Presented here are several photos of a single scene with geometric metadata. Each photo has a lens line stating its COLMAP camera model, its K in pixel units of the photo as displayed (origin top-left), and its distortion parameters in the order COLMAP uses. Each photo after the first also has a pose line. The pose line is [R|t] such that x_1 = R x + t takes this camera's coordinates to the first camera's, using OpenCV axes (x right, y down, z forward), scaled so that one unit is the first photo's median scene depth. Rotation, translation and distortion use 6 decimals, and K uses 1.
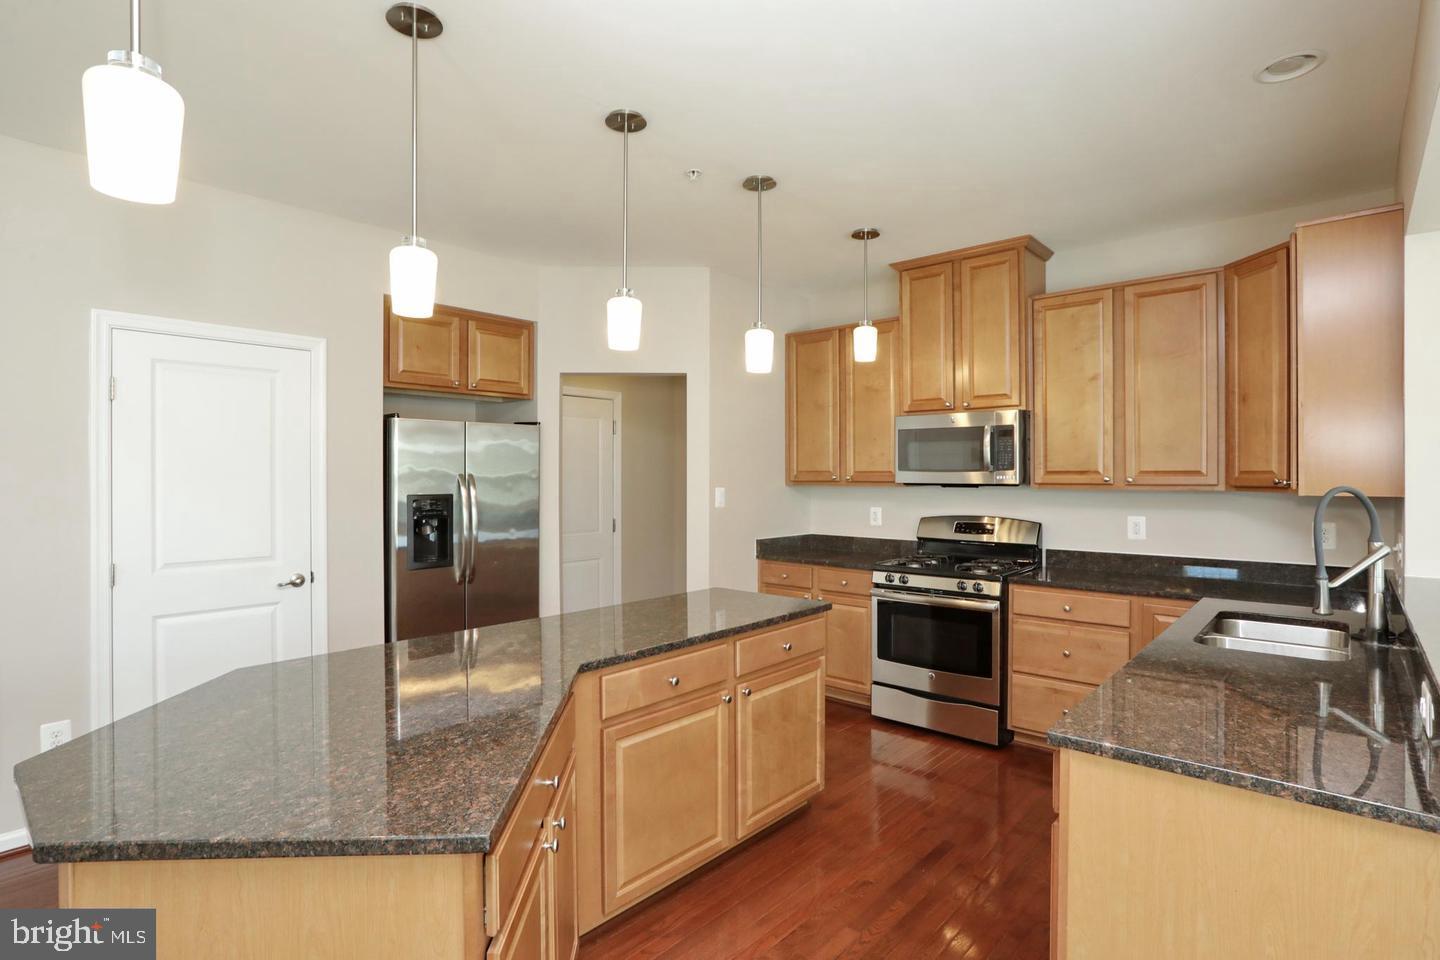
lens RADIAL K [[757.9, 0, 720.0], [0, 757.9, 480.0], [0, 0, 1]] dist [0.002788, 0.000660]
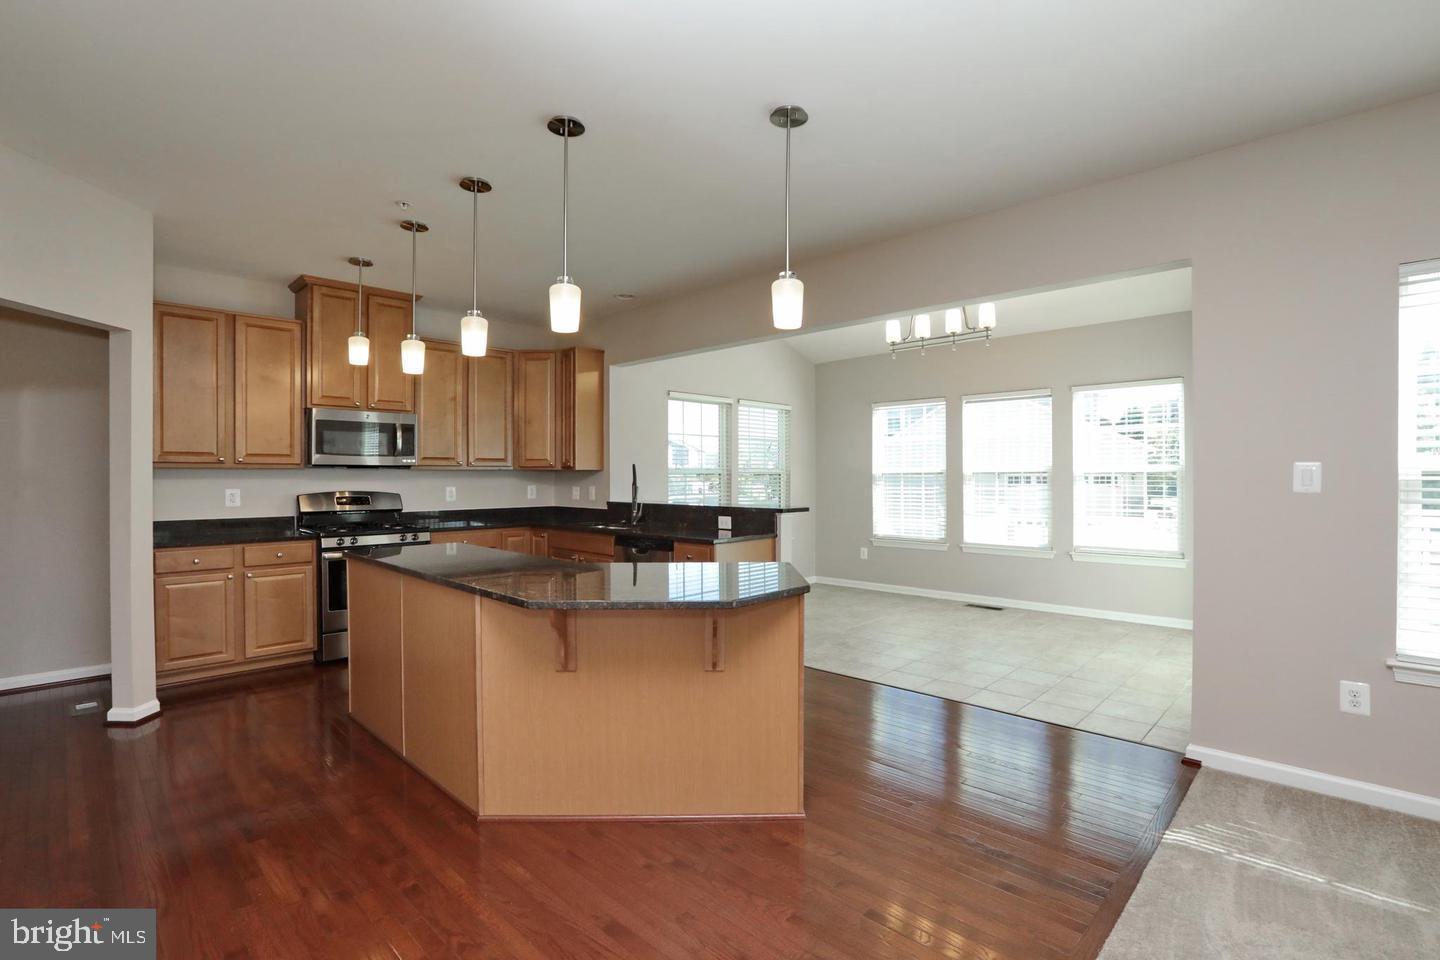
lens RADIAL K [[686.7, 0, 720.0], [0, 686.7, 480.0], [0, 0, 1]] dist [-0.011117, 0.000561]
pose [[0.067404, -0.008136, 0.997693, -0.862559], [0.006885, 0.999947, 0.007689, 0.026584], [-0.997702, 0.006350, 0.067456, 0.329421]]
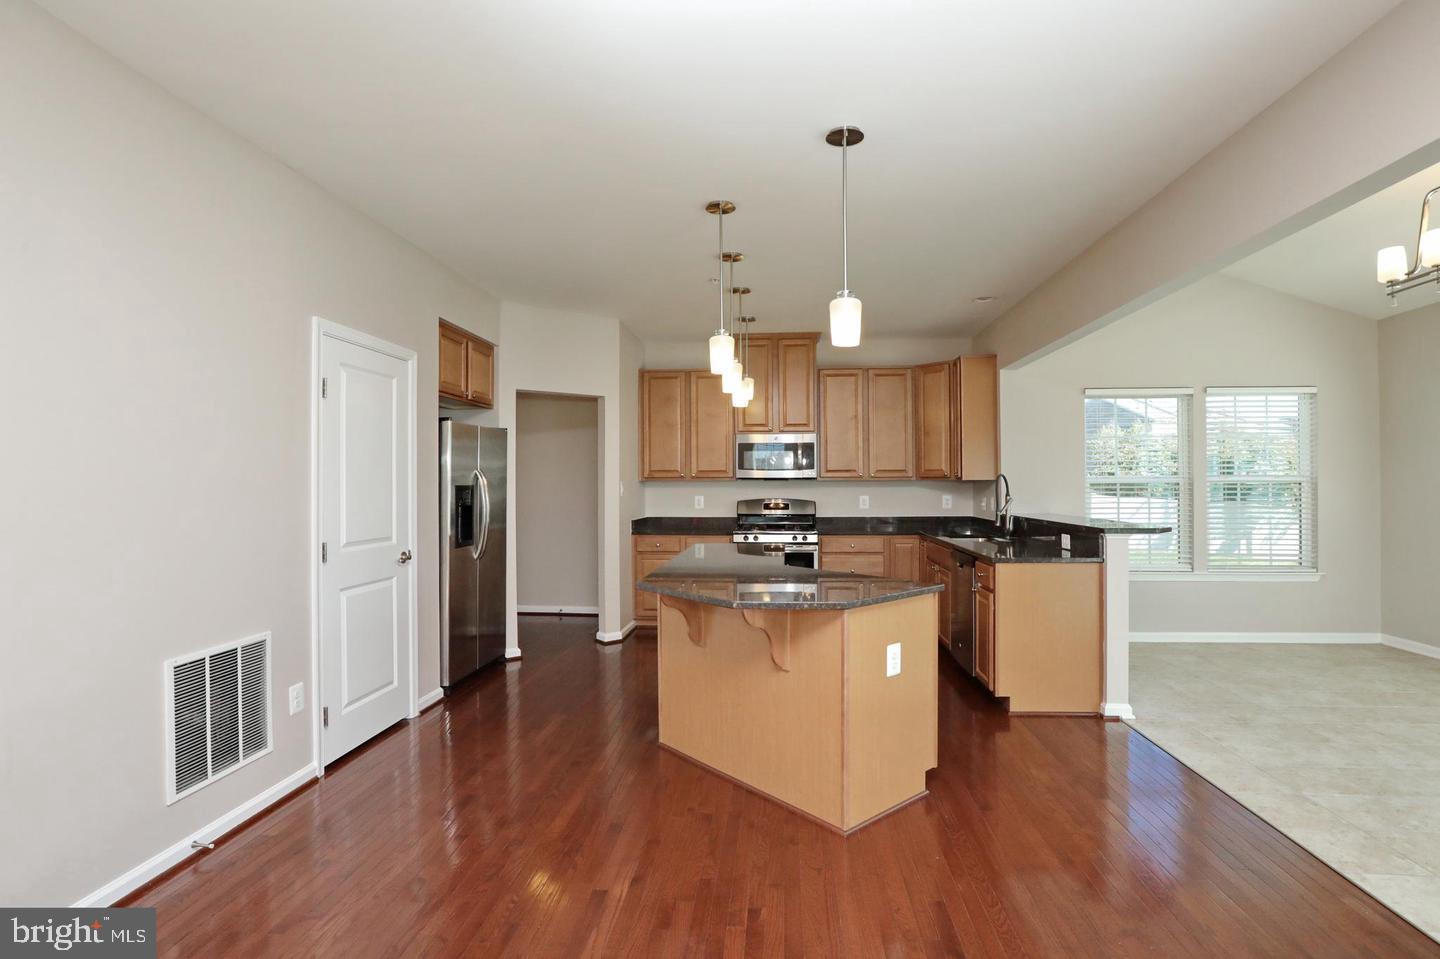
lens RADIAL K [[711.0, 0, 720.0], [0, 711.0, 479.5], [0, 0, 1]] dist [0.000544, 0.000737]
pose [[0.805128, 0.000058, 0.593101, -0.717404], [0.007576, 0.999917, -0.010383, 0.024377], [-0.593052, 0.012853, 0.805061, -0.153233]]
